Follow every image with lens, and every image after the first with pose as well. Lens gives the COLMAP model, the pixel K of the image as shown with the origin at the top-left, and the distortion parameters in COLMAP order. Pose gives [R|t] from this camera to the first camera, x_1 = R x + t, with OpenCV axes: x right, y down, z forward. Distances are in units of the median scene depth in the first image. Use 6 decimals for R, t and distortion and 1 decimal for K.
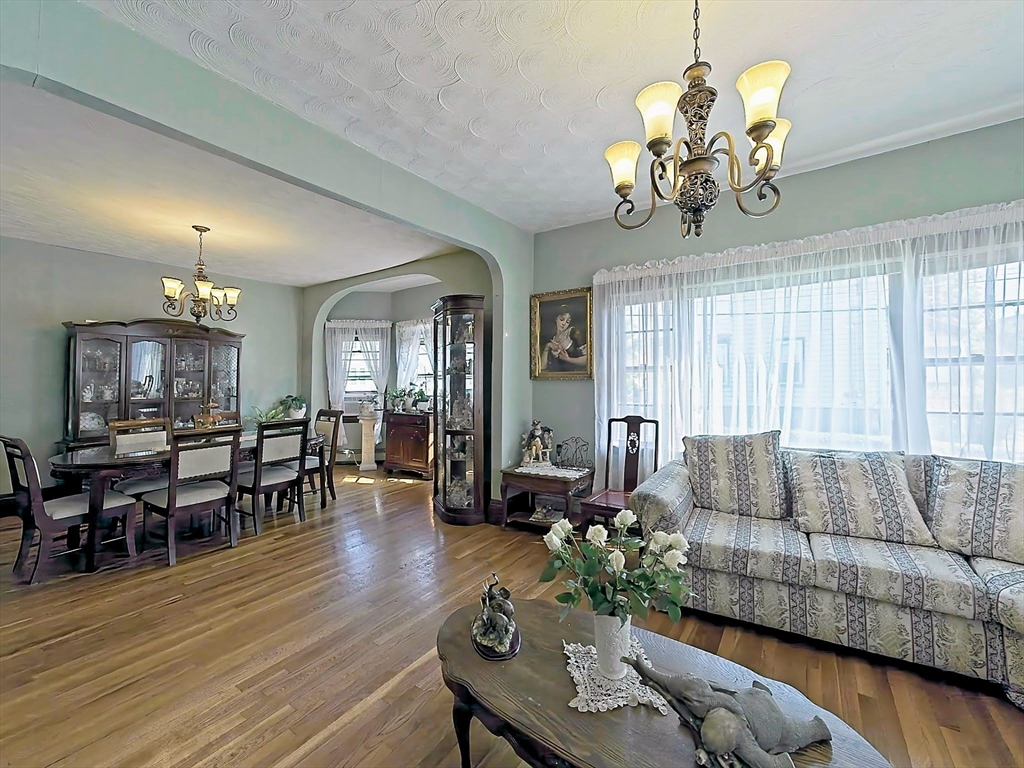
lens RADIAL K [[427.7, 0, 505.0], [0, 427.7, 378.9], [0, 0, 1]] dist [-0.000745, 0.006818]
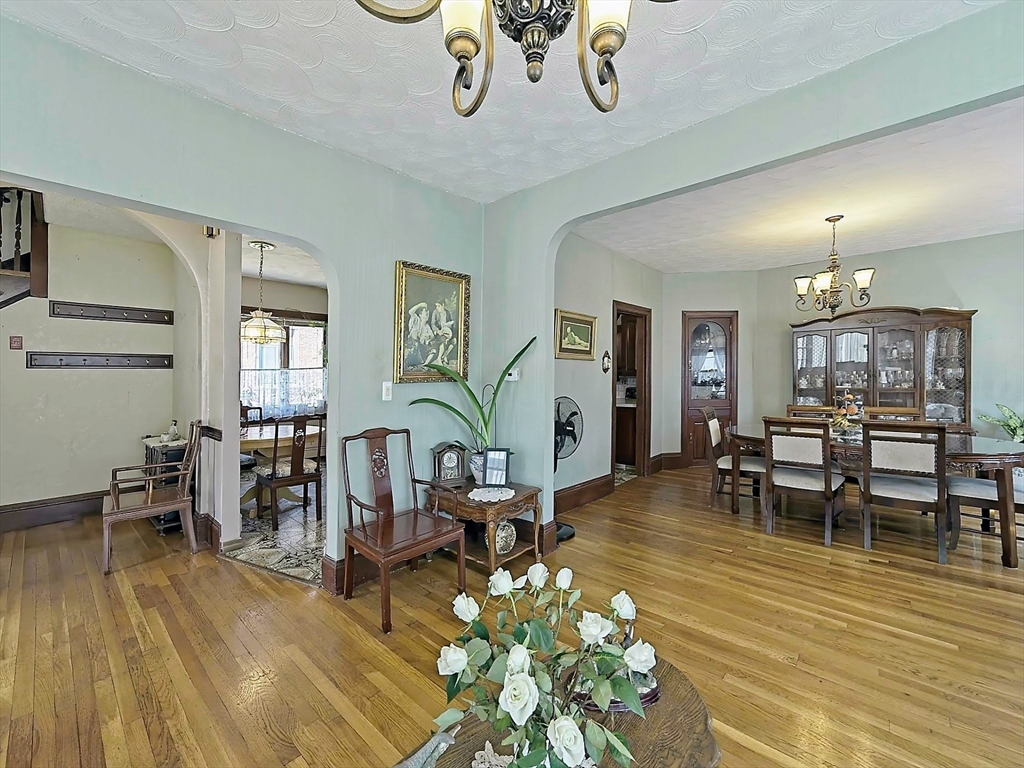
lens RADIAL K [[422.2, 0, 530.3], [0, 422.2, 370.3], [0, 0, 1]] dist [0.000767, 0.000021]
pose [[-0.088053, 0.003543, -0.996110, 0.302347], [0.012128, 0.999923, 0.002485, -0.009004], [0.996042, -0.011862, -0.088089, 0.349772]]
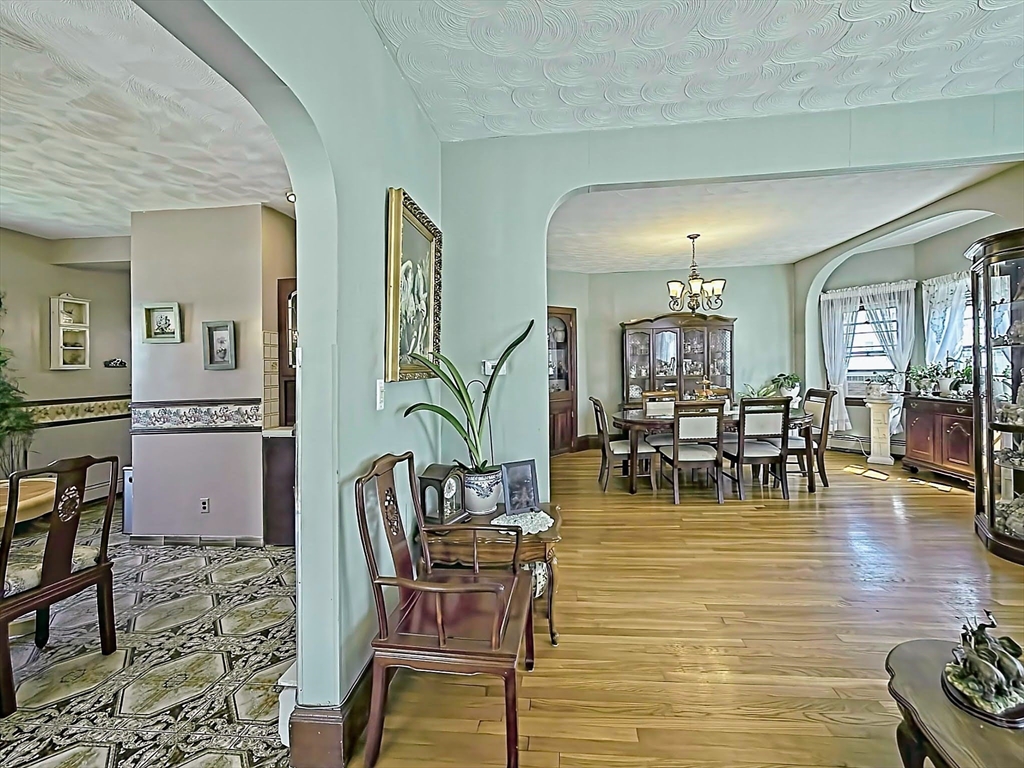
lens RADIAL K [[432.7, 0, 526.5], [0, 432.7, 363.6], [0, 0, 1]] dist [0.000406, 0.000074]
pose [[0.506309, -0.014050, -0.862237, 0.094774], [0.028071, 0.999606, 0.000195, -0.003436], [0.861895, -0.024302, 0.506504, -0.033873]]
